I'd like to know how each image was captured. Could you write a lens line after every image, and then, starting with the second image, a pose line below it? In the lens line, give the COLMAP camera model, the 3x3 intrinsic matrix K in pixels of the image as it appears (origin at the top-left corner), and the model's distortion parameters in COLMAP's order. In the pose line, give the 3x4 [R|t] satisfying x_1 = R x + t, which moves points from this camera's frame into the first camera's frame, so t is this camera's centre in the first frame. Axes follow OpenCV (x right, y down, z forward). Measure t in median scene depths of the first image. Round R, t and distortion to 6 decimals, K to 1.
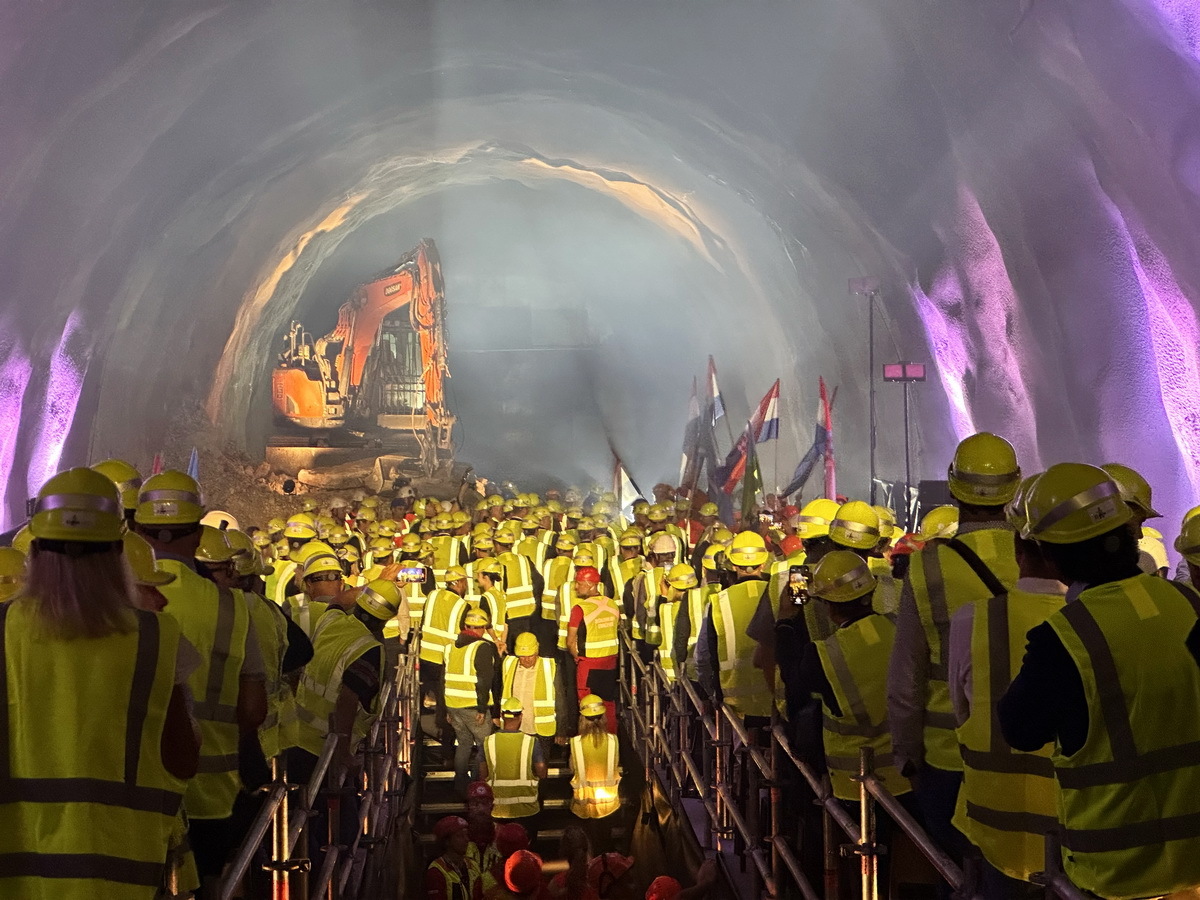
lens RADIAL K [[2692.2, 0, 600.0], [0, 2692.2, 450.0], [0, 0, 1]] dist [-0.148560, 0.036269]
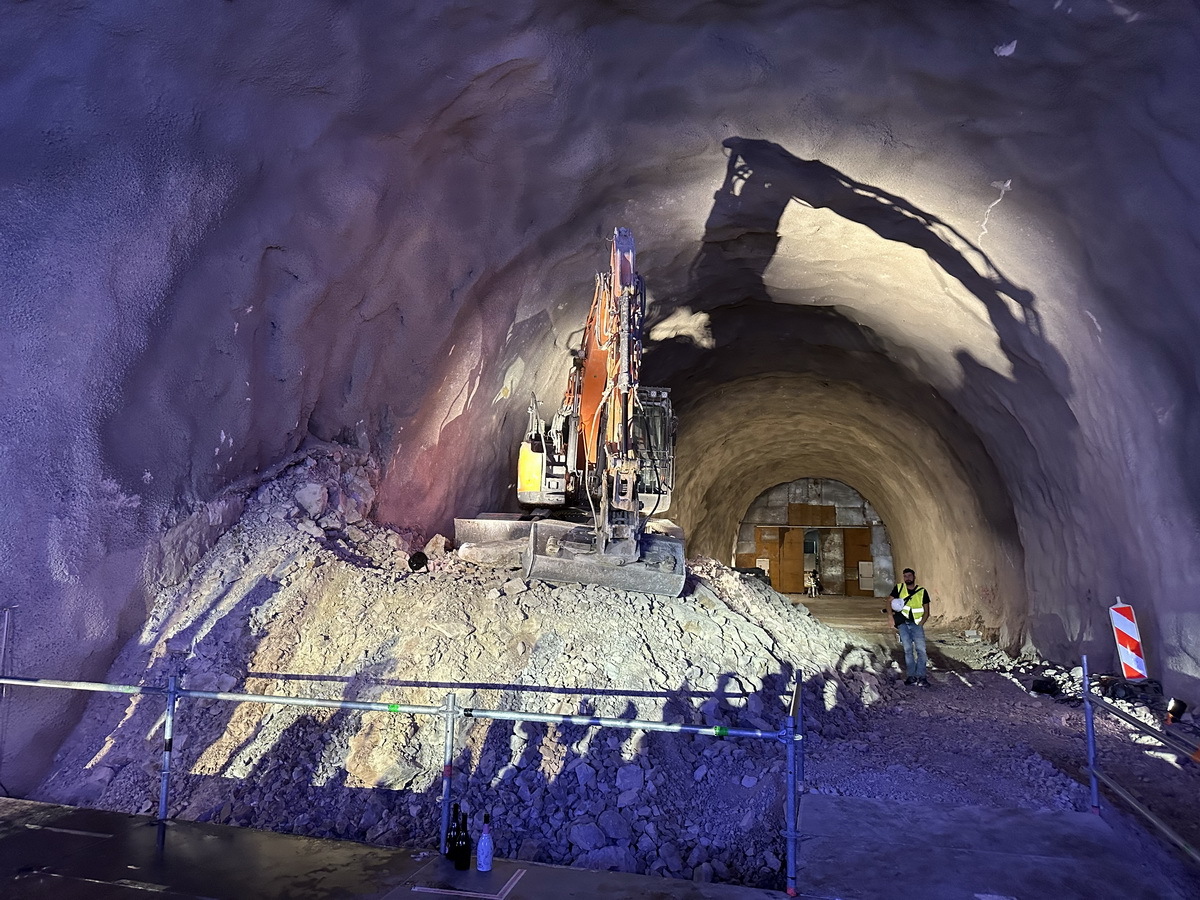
lens RADIAL K [[841.2, 0, 600.0], [0, 841.2, 450.0], [0, 0, 1]] dist [0.148778, -0.269080]
pose [[0.952083, -0.009681, -0.305687, 0.000152], [-0.037891, 0.988065, -0.149305, 0.015886], [0.303484, 0.153734, 0.940353, 0.788024]]
